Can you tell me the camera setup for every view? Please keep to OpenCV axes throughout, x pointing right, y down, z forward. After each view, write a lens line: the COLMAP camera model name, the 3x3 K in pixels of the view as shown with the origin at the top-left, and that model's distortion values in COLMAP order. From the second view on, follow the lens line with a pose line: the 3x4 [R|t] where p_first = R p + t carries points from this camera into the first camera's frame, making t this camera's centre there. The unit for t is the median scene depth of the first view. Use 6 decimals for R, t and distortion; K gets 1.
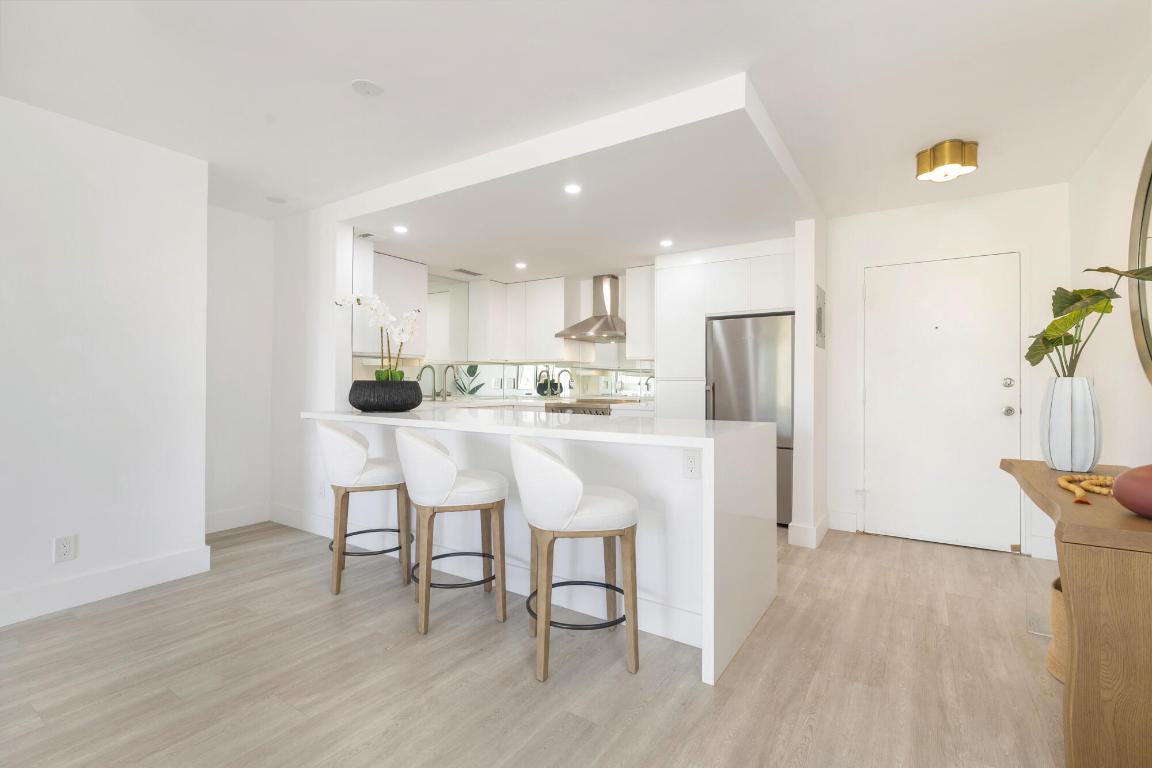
lens RADIAL K [[523.5, 0, 585.1], [0, 523.5, 377.4], [0, 0, 1]] dist [0.000358, -0.003184]
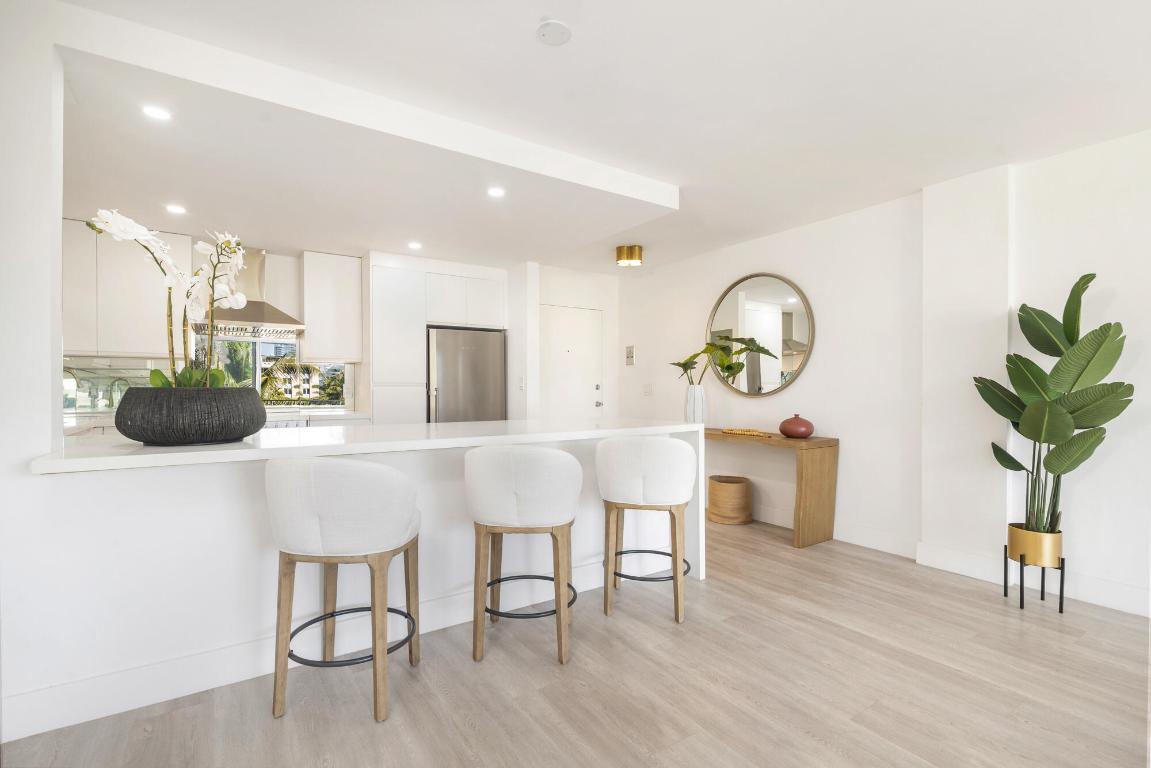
lens RADIAL K [[523.0, 0, 573.9], [0, 523.0, 387.4], [0, 0, 1]] dist [0.000358, -0.003184]
pose [[0.387574, -0.005308, 0.921823, -1.069423], [-0.007605, 0.999931, 0.008955, -0.004803], [-0.921807, -0.010482, 0.387507, 0.588651]]
